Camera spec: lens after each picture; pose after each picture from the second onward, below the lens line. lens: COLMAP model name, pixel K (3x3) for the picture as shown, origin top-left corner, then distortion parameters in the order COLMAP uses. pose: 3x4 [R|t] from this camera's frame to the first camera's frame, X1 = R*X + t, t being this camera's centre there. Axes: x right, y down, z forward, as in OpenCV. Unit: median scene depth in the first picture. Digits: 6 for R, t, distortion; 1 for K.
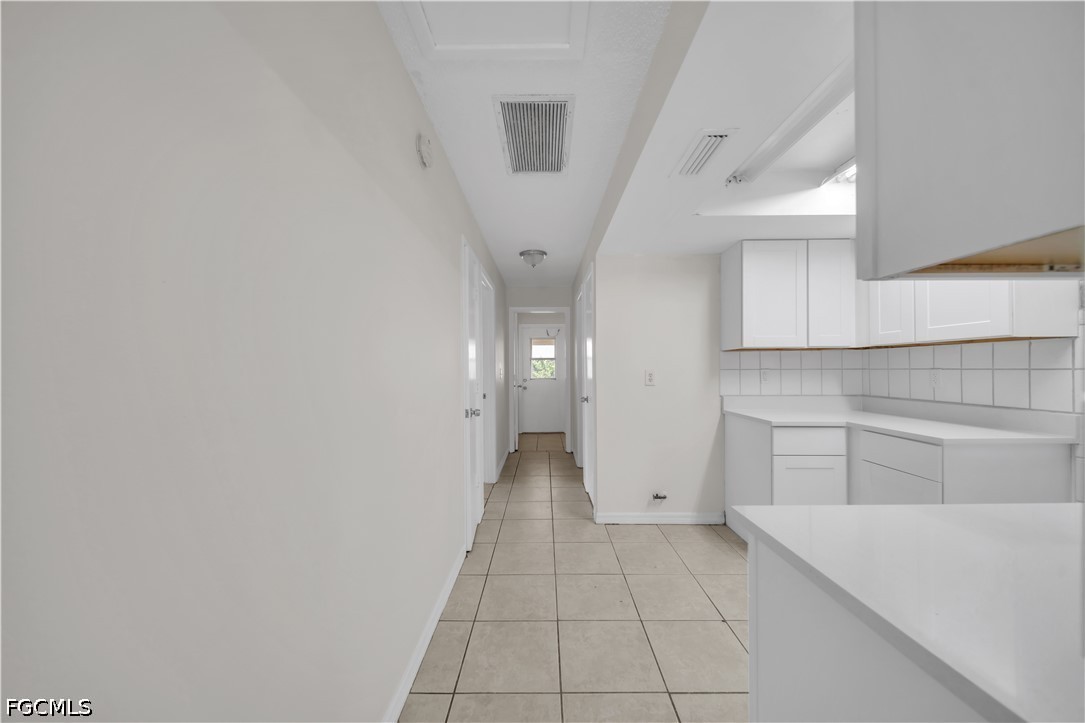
lens RADIAL K [[374.7, 0, 543.9], [0, 374.7, 368.4], [0, 0, 1]] dist [0.001655, -0.001222]
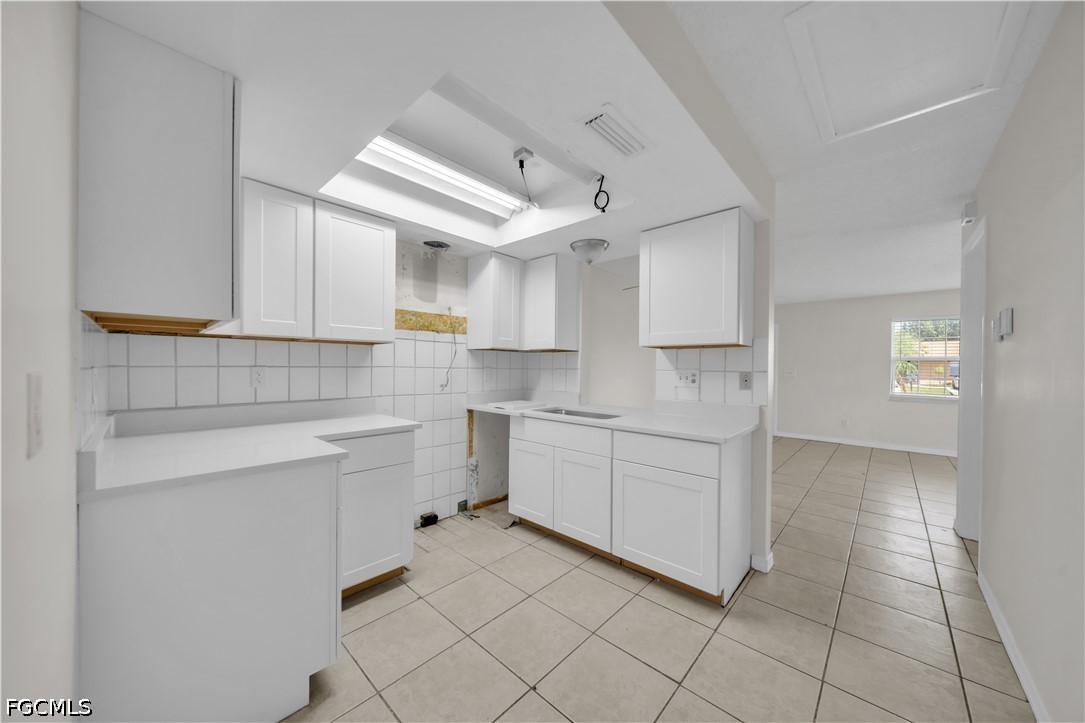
lens RADIAL K [[374.7, 0, 548.0], [0, 374.7, 363.5], [0, 0, 1]] dist [0.001655, -0.001222]
pose [[-0.736027, 0.001000, 0.676952, -0.049671], [-0.006101, 0.999948, -0.008111, -0.002199], [-0.676925, -0.010100, -0.735982, 1.026432]]
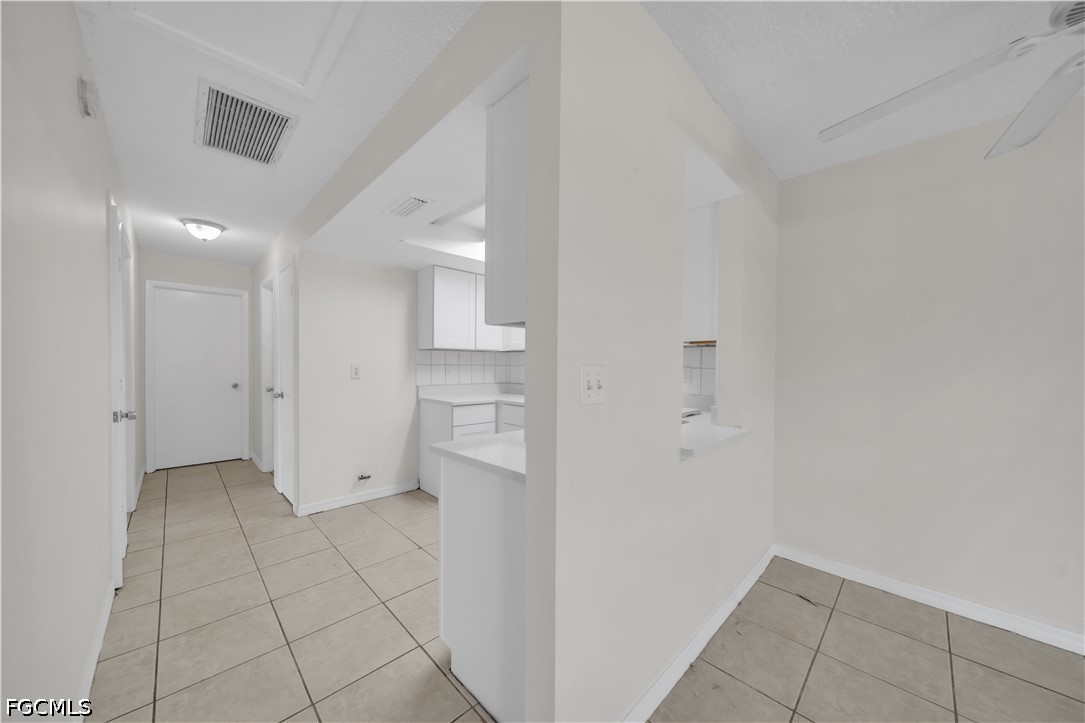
lens RADIAL K [[374.7, 0, 541.3], [0, 374.7, 367.3], [0, 0, 1]] dist [0.001655, -0.001222]
pose [[0.715219, 0.004837, 0.698884, -0.105448], [-0.010572, 0.999937, 0.003898, 0.002441], [-0.698821, -0.010176, 0.715225, -0.182987]]
